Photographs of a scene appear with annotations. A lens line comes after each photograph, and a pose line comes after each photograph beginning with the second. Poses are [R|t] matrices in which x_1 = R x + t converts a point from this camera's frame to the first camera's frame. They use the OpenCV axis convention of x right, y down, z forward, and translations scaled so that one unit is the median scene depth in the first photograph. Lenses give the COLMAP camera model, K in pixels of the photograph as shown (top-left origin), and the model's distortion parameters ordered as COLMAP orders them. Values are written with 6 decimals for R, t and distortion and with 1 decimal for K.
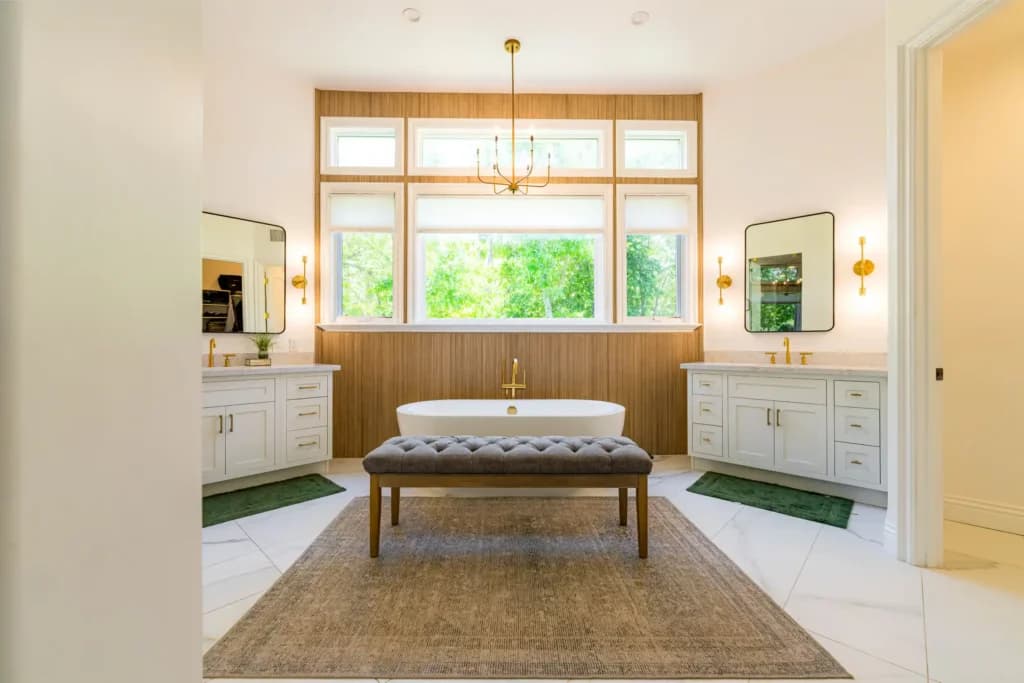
lens RADIAL K [[414.2, 0, 512.0], [0, 414.2, 341.5], [0, 0, 1]] dist [-0.000545, -0.000280]
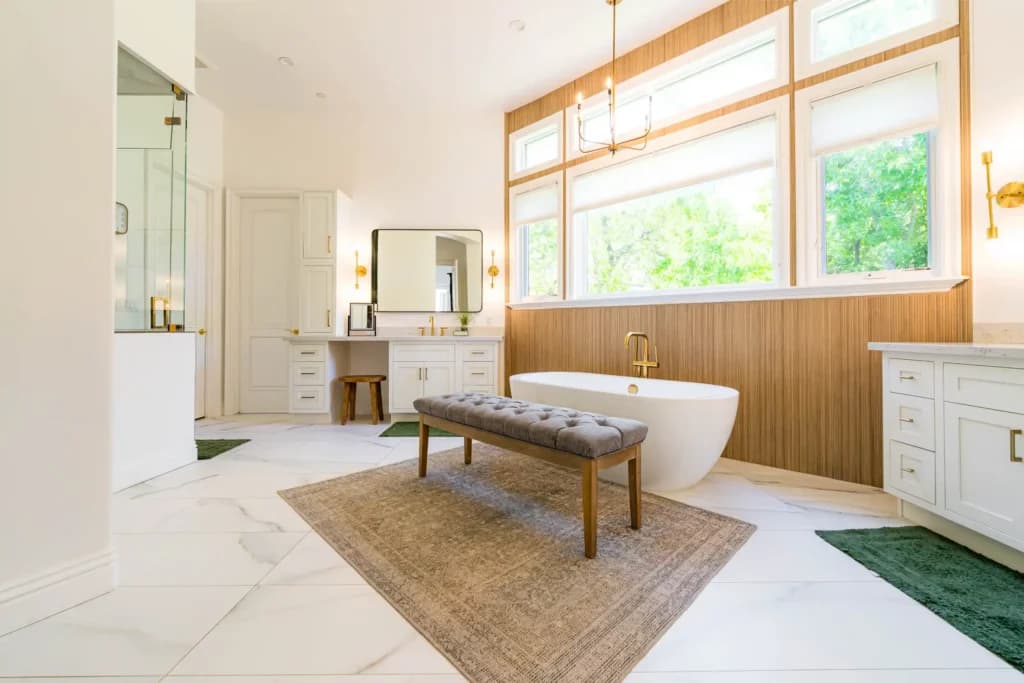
lens RADIAL K [[418.4, 0, 515.1], [0, 418.4, 324.4], [0, 0, 1]] dist [-0.001514, -0.000574]
pose [[0.698577, -0.005875, -0.715510, 0.458473], [0.002992, 0.999982, -0.005289, 0.026452], [0.715528, 0.001554, 0.698582, 0.160832]]
